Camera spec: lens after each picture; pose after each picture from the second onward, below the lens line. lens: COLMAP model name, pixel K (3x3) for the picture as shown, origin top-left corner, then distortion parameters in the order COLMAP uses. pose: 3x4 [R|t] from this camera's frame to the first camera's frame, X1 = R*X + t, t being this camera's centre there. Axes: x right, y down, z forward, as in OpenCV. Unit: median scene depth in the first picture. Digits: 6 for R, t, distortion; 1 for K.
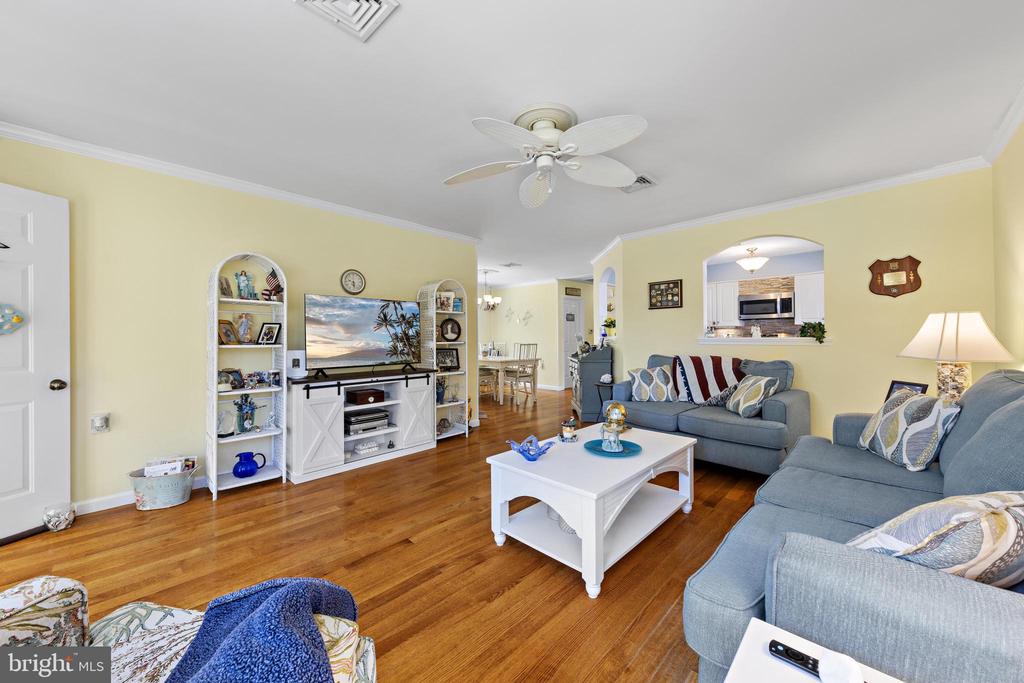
lens RADIAL K [[375.1, 0, 502.2], [0, 375.1, 336.2], [0, 0, 1]] dist [0.006811, 0.000080]
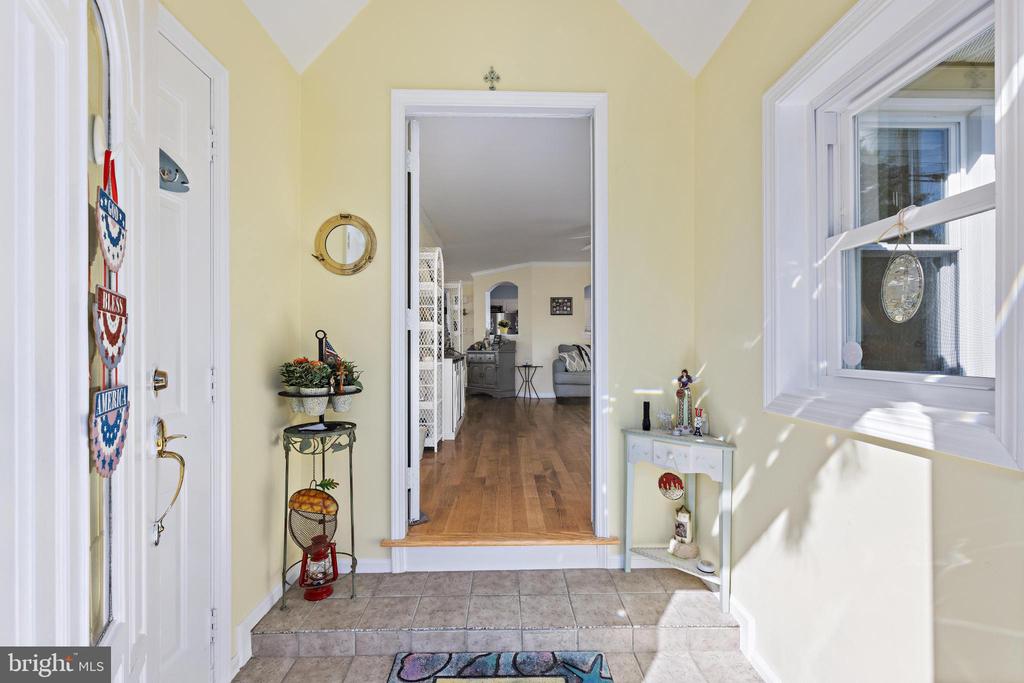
lens RADIAL K [[413.5, 0, 509.2], [0, 413.5, 344.6], [0, 0, 1]] dist [0.002511, -0.000078]
pose [[0.685669, 0.008210, 0.727868, -1.345426], [-0.006927, 0.999965, -0.004754, 0.081851], [-0.727881, -0.001783, 0.685701, -0.020441]]
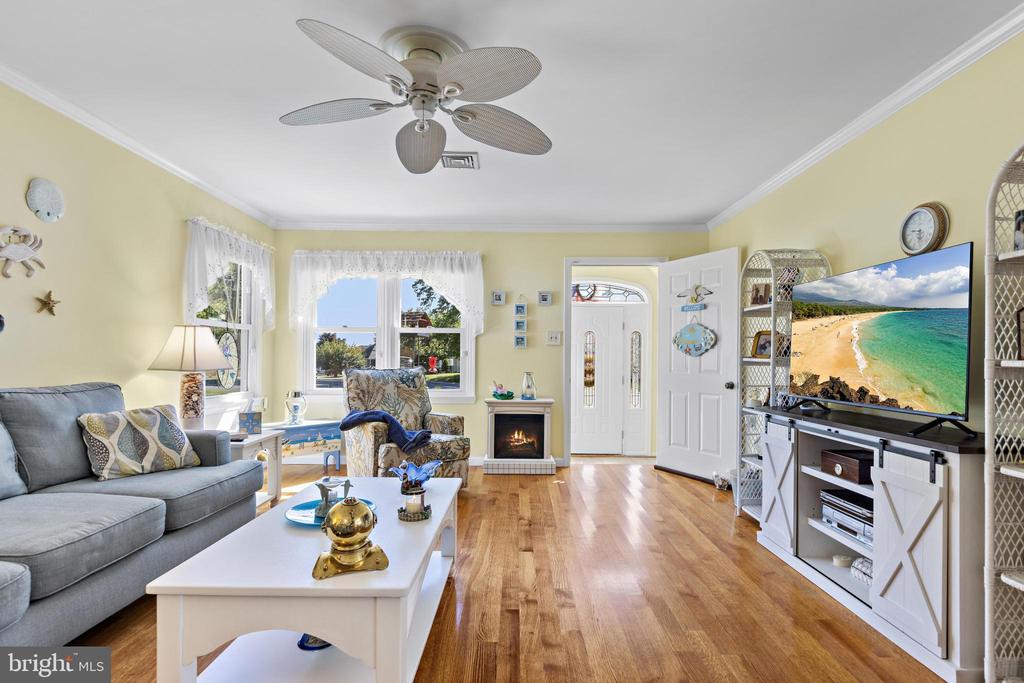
lens RADIAL K [[501.3, 0, 515.4], [0, 501.3, 359.0], [0, 0, 1]] dist [0.004528, 0.000161]
pose [[-0.703264, 0.003576, -0.710920, 0.500329], [0.000242, 0.999988, 0.004790, 0.018484], [0.710929, 0.003196, -0.703257, 1.327105]]
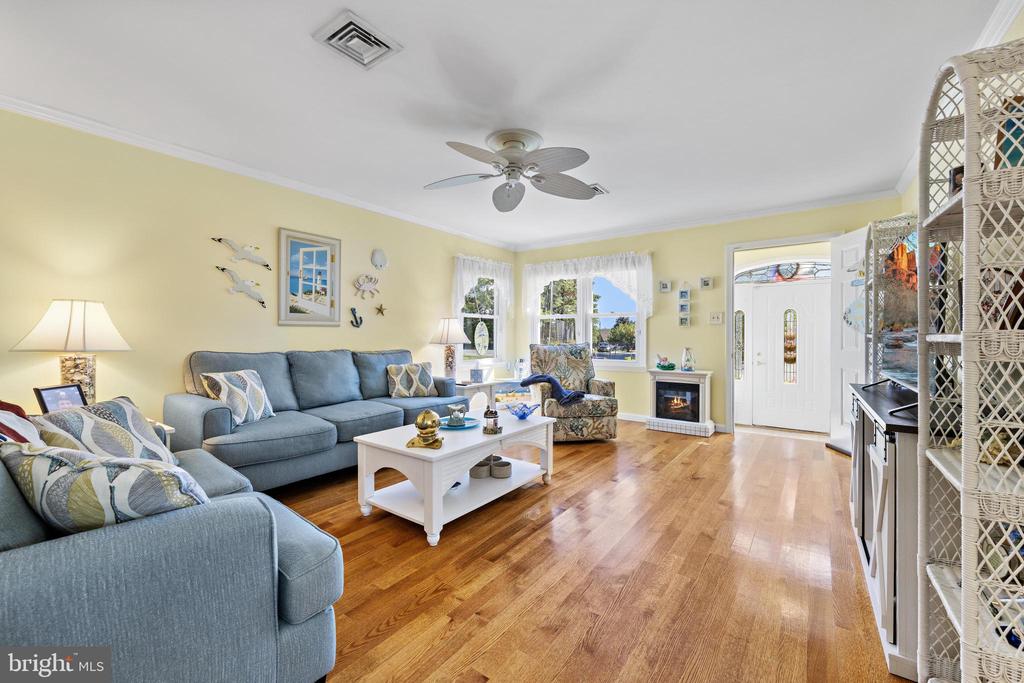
lens RADIAL K [[413.5, 0, 515.8], [0, 413.5, 339.3], [0, 0, 1]] dist [0.002511, -0.000078]
pose [[-0.985814, 0.007556, -0.167672, 0.235979], [0.006433, 0.999953, 0.007238, 0.021401], [0.167718, 0.006057, -0.985816, 1.645114]]
